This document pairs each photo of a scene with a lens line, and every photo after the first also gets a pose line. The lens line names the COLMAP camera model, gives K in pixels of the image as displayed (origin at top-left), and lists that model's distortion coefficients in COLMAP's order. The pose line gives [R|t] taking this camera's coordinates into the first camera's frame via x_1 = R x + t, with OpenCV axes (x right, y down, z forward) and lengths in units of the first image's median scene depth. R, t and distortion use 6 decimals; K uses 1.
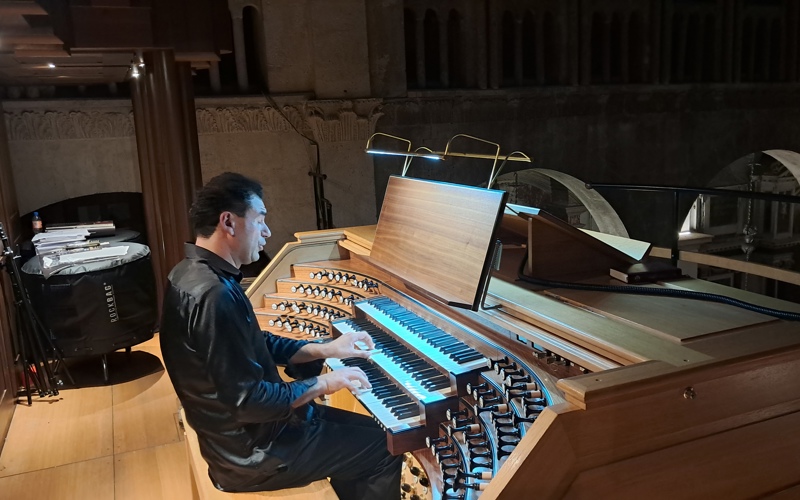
lens RADIAL K [[688.6, 0, 400.0], [0, 688.6, 250.0], [0, 0, 1]] dist [0.135307, -0.250831]
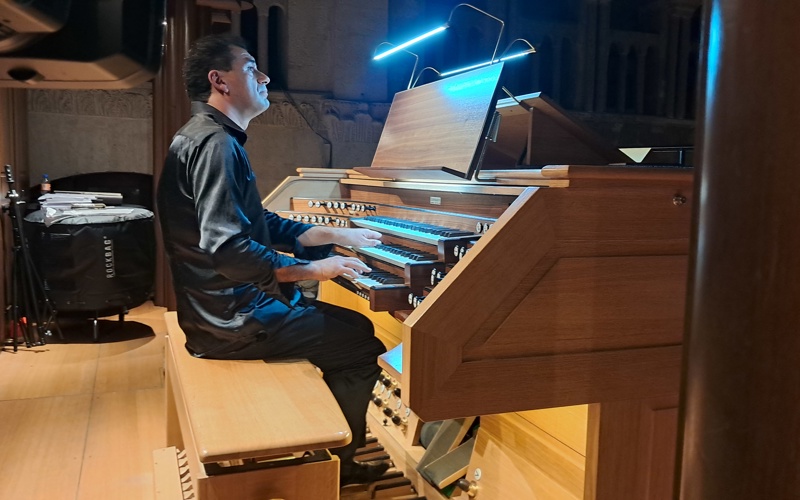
lens RADIAL K [[692.4, 0, 402.1], [0, 692.4, 239.8], [0, 0, 1]] dist [0.130003, -0.249876]
pose [[0.997247, 0.072512, -0.015526, 0.015240], [-0.073690, 0.992442, -0.098124, 0.118448], [0.008294, 0.098998, 0.995053, 0.009460]]
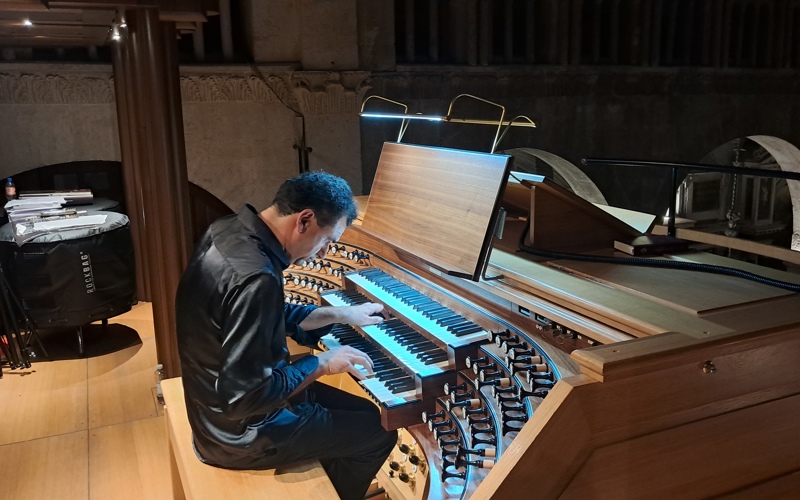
lens RADIAL K [[690.9, 0, 401.4], [0, 690.9, 239.1], [0, 0, 1]] dist [0.097619, -0.148347]
pose [[0.999345, 0.020109, 0.030084, -0.010113], [-0.020459, 0.999726, 0.011362, 0.009227], [-0.029848, -0.011970, 0.999483, 0.022006]]
